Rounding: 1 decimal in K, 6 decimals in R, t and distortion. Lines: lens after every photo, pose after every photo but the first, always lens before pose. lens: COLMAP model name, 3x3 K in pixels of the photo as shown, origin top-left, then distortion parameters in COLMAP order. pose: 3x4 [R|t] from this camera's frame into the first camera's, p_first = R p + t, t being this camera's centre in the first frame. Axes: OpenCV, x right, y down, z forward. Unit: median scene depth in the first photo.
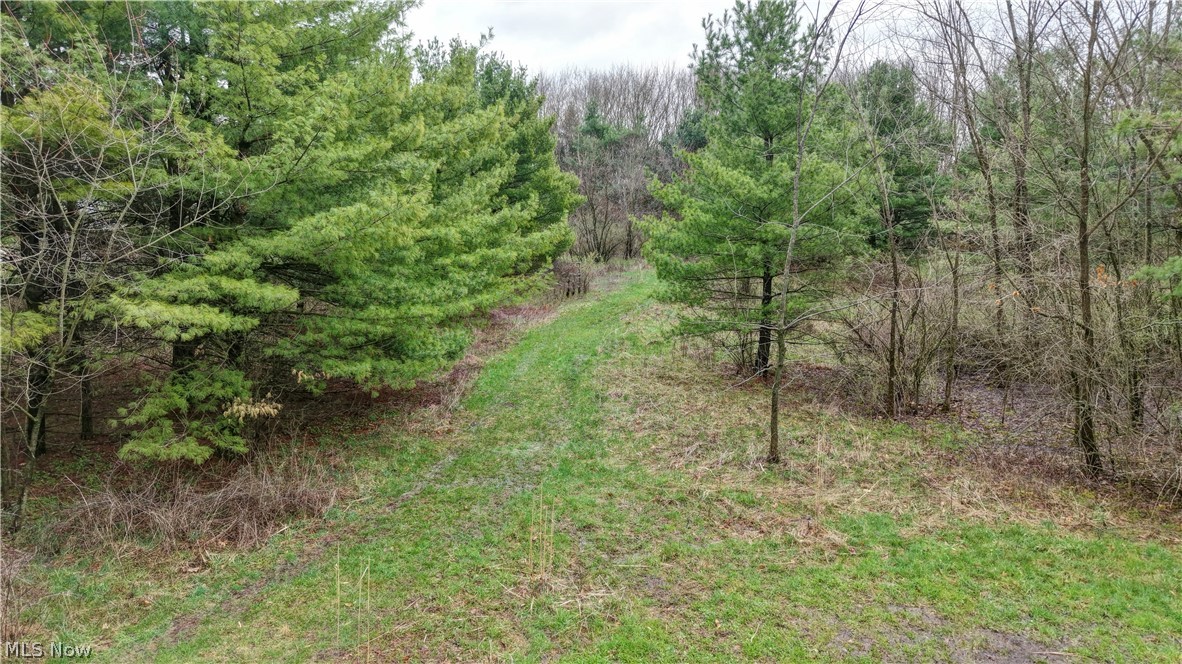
lens RADIAL K [[783.0, 0, 585.7], [0, 783.0, 343.8], [0, 0, 1]] dist [0.002804, -0.005457]
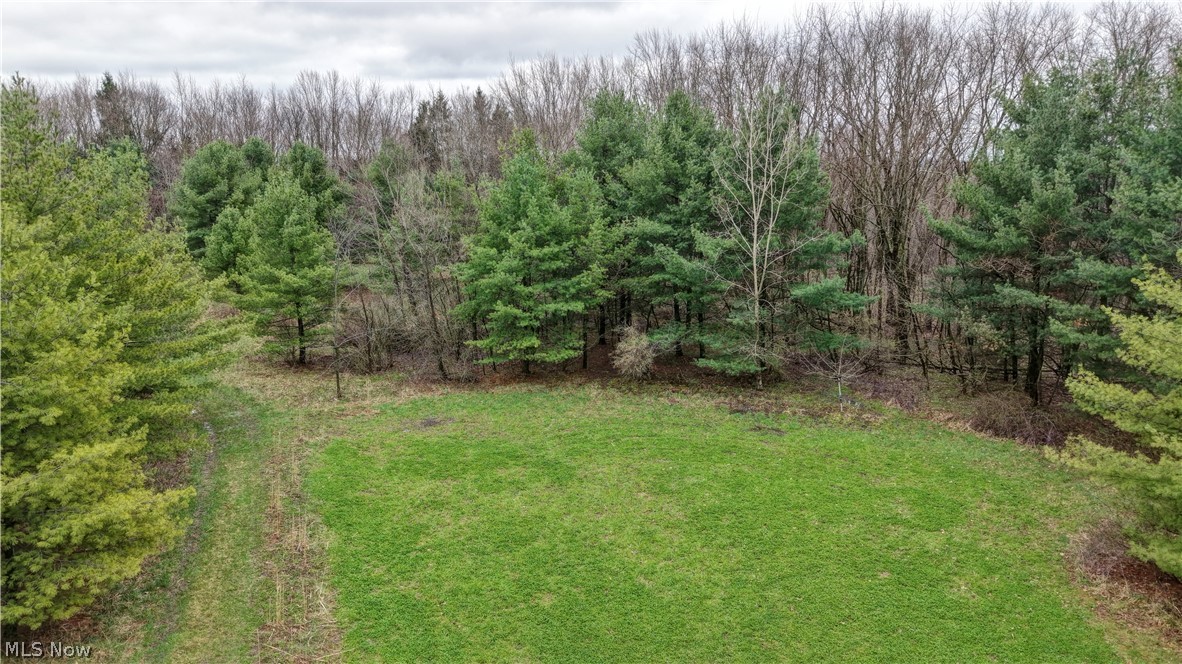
lens RADIAL K [[783.0, 0, 585.7], [0, 783.0, 343.8], [0, 0, 1]] dist [0.002804, -0.005457]
pose [[0.736176, -0.150798, 0.659776, -0.876084], [0.123016, 0.988437, 0.088655, -0.159948], [-0.665516, 0.015897, 0.746214, -1.537324]]
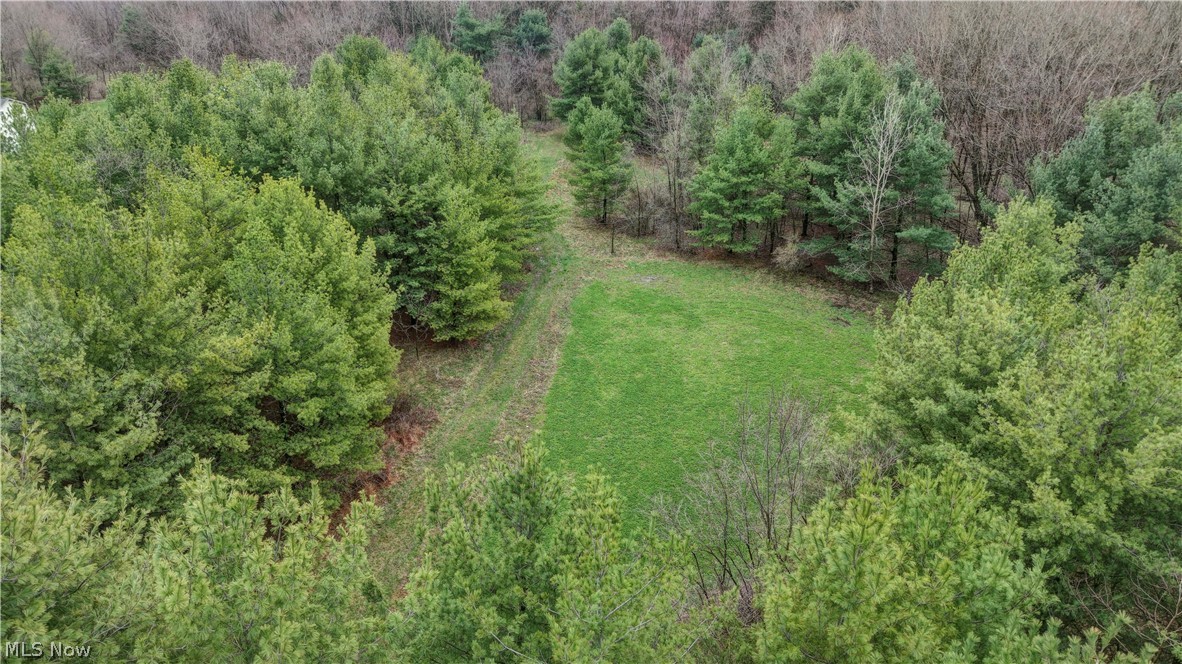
lens RADIAL K [[783.0, 0, 585.7], [0, 783.0, 343.8], [0, 0, 1]] dist [0.002804, -0.005457]
pose [[0.966172, -0.116047, 0.230312, -1.029583], [0.046051, 0.956319, 0.288676, -0.667158], [-0.253752, -0.268305, 0.929313, -3.361104]]
